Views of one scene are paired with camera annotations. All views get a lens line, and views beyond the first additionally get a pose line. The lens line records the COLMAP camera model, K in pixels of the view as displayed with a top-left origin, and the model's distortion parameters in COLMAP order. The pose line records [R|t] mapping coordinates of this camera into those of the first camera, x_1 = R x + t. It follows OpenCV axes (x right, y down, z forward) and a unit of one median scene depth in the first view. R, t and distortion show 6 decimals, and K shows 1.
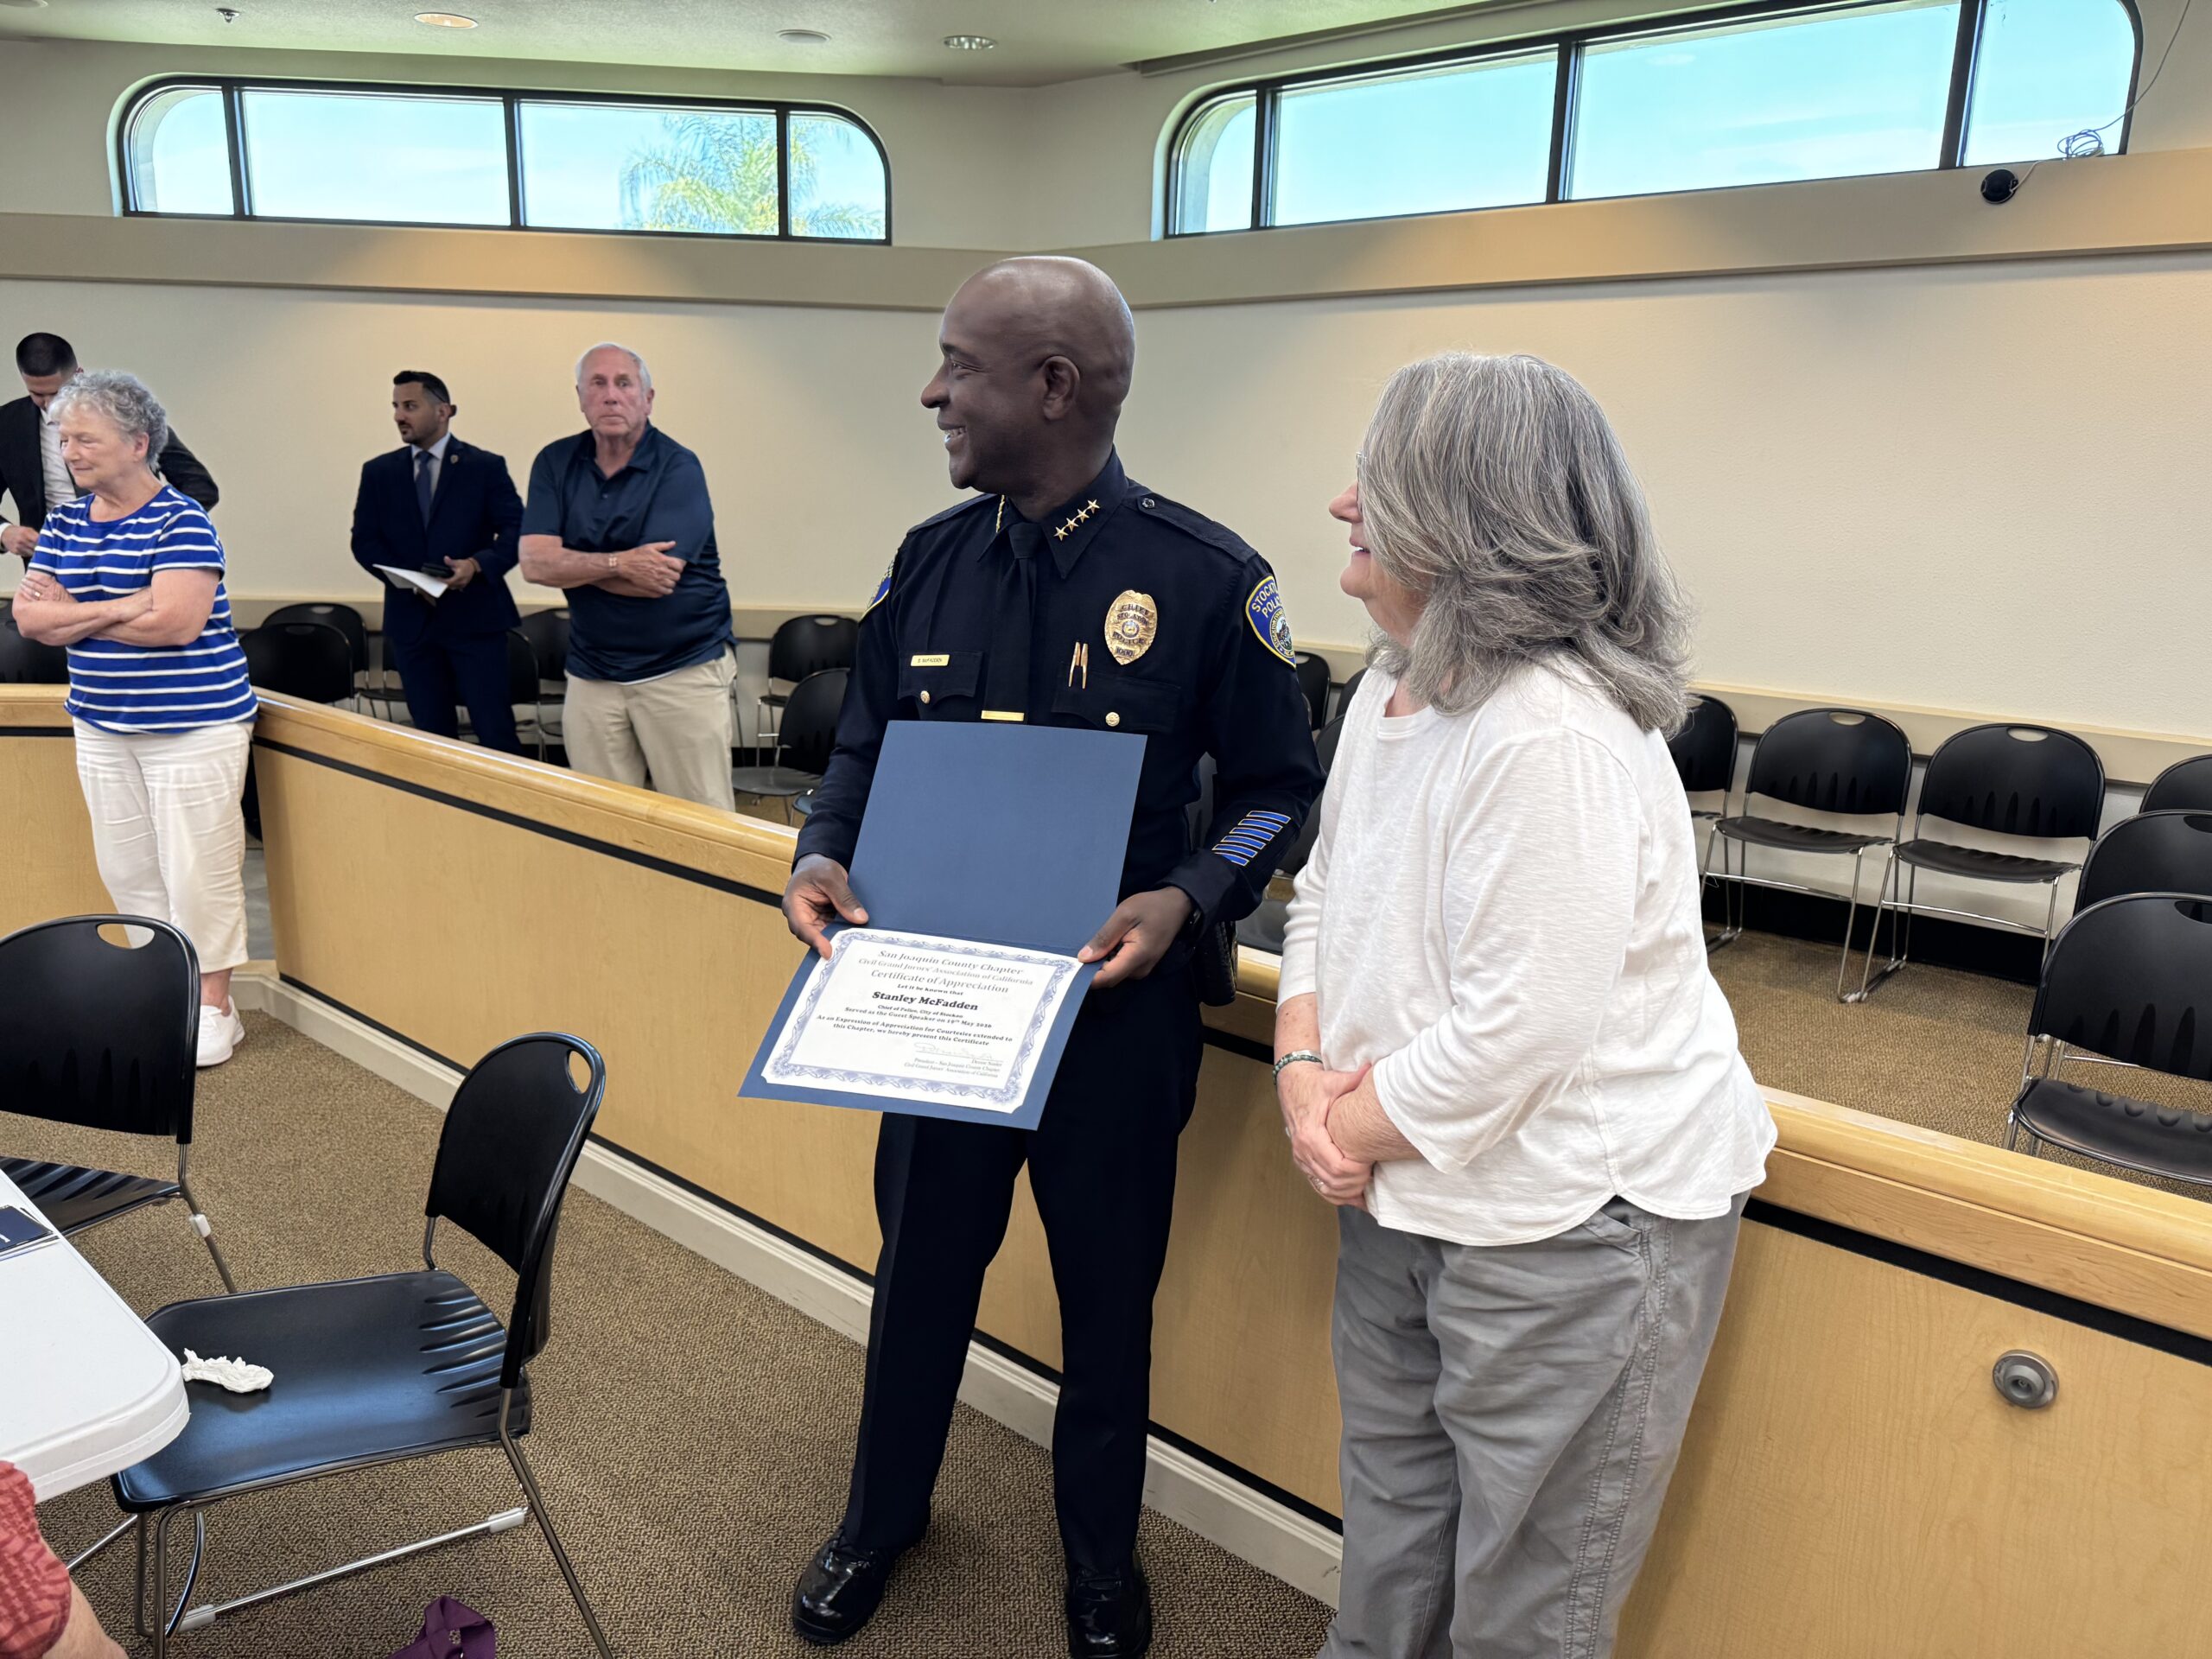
lens RADIAL K [[1525.3, 0, 1116.4], [0, 1525.3, 812.3], [0, 0, 1]] dist [0.012894, -0.017074]
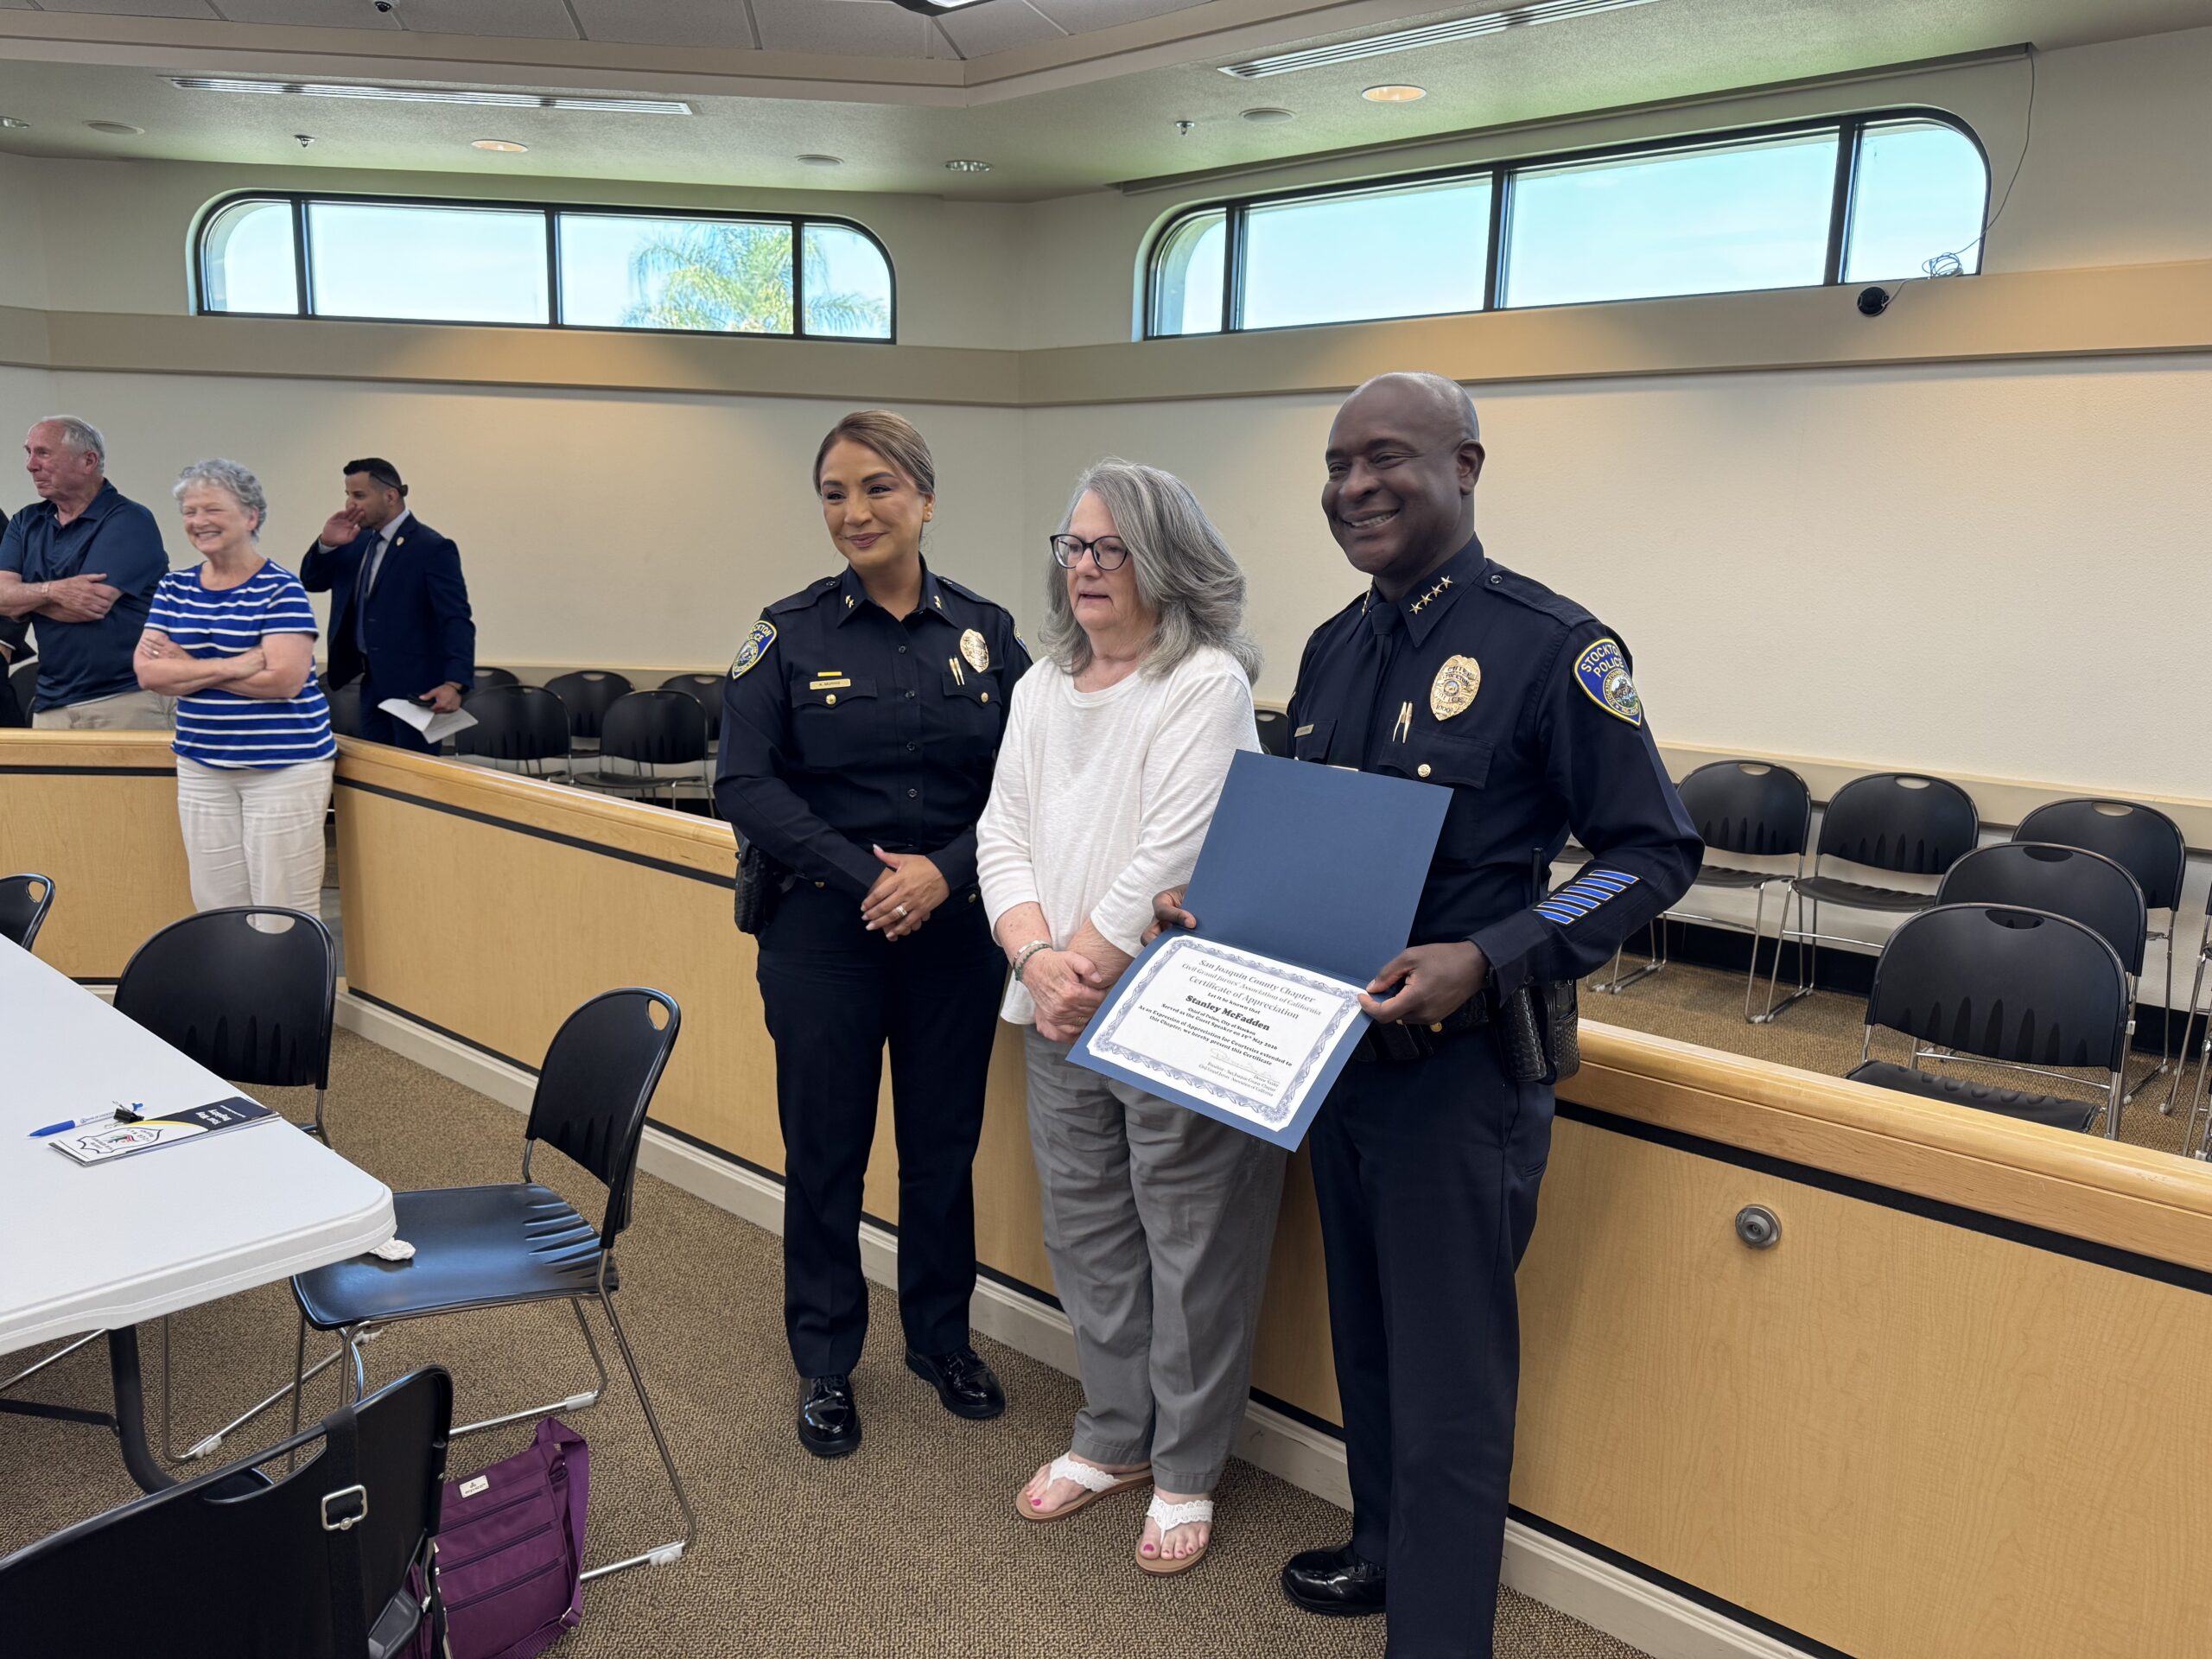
lens RADIAL K [[1525.3, 0, 1108.0], [0, 1525.3, 801.9], [0, 0, 1]] dist [0.012894, -0.017074]
pose [[0.999997, 0.002436, -0.000740, 0.011645], [-0.002473, 0.998531, -0.054126, 0.029655], [0.000607, 0.054128, 0.998534, -0.134675]]
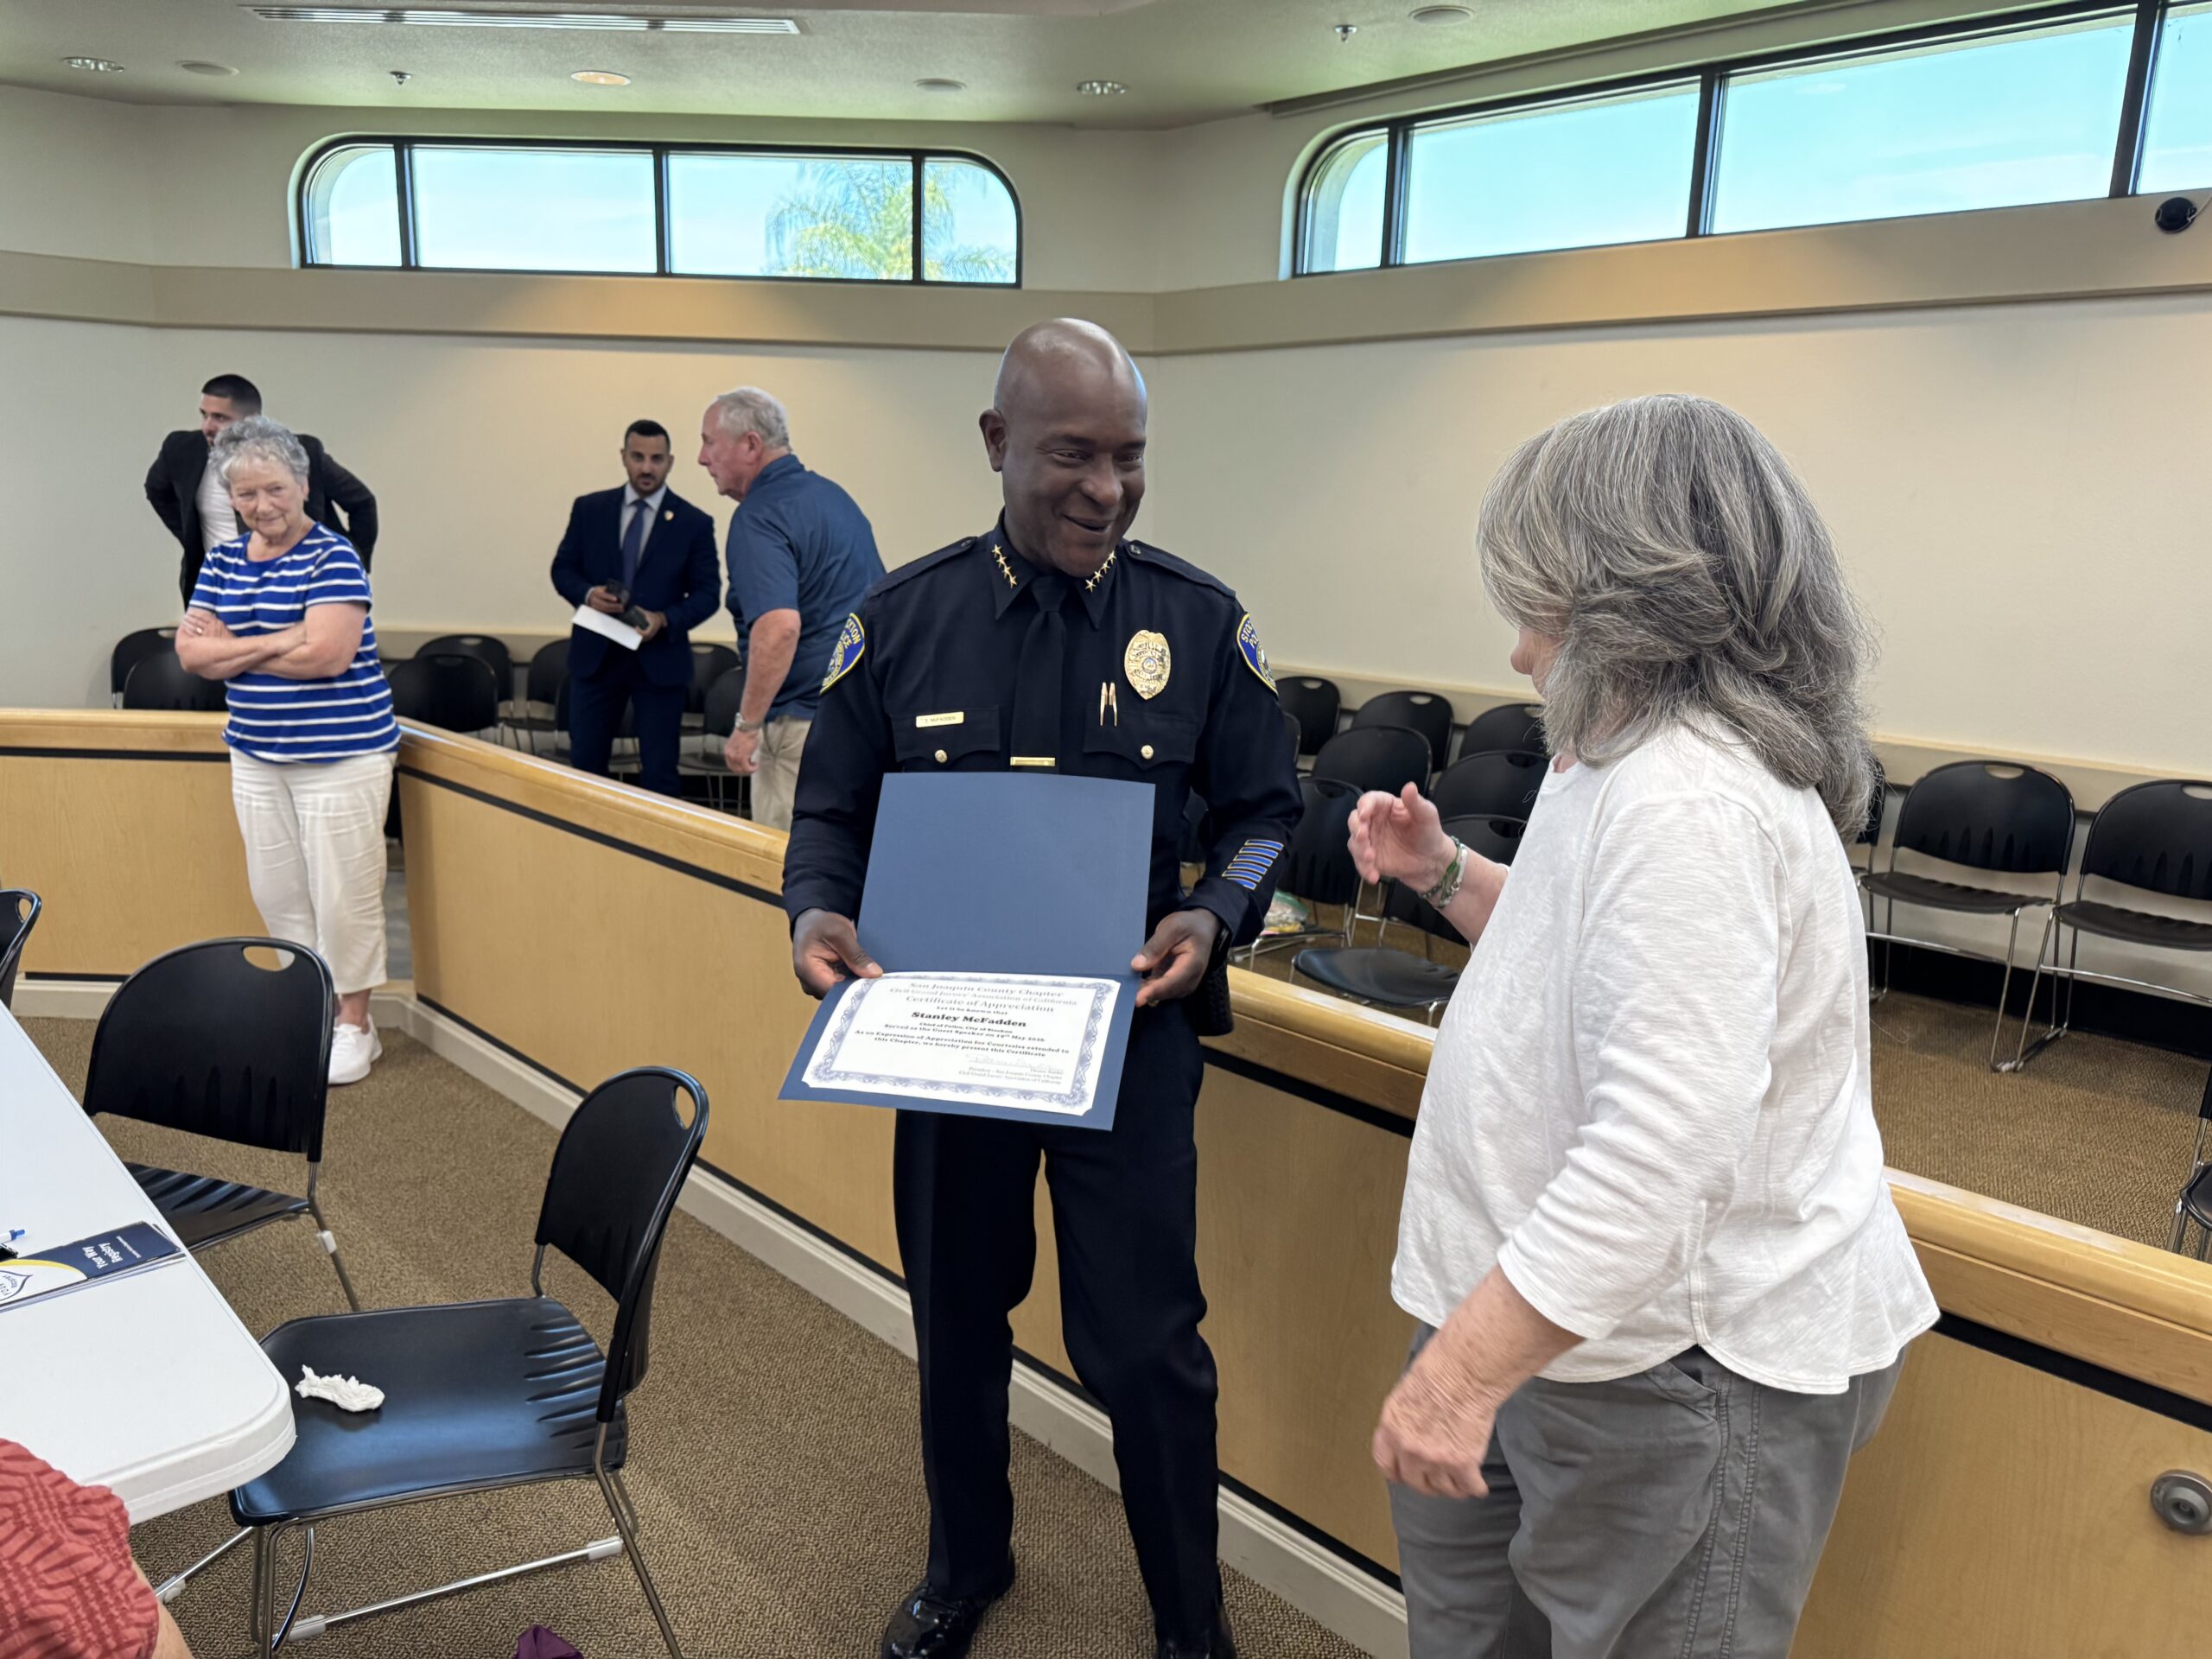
lens RADIAL K [[1525.3, 0, 1106.5], [0, 1525.3, 816.5], [0, 0, 1]] dist [0.012894, -0.017074]
pose [[0.996037, 0.018823, -0.086930, 0.006191], [-0.020521, 0.999615, -0.018673, -0.005029], [0.086545, 0.020383, 0.996039, 0.005982]]
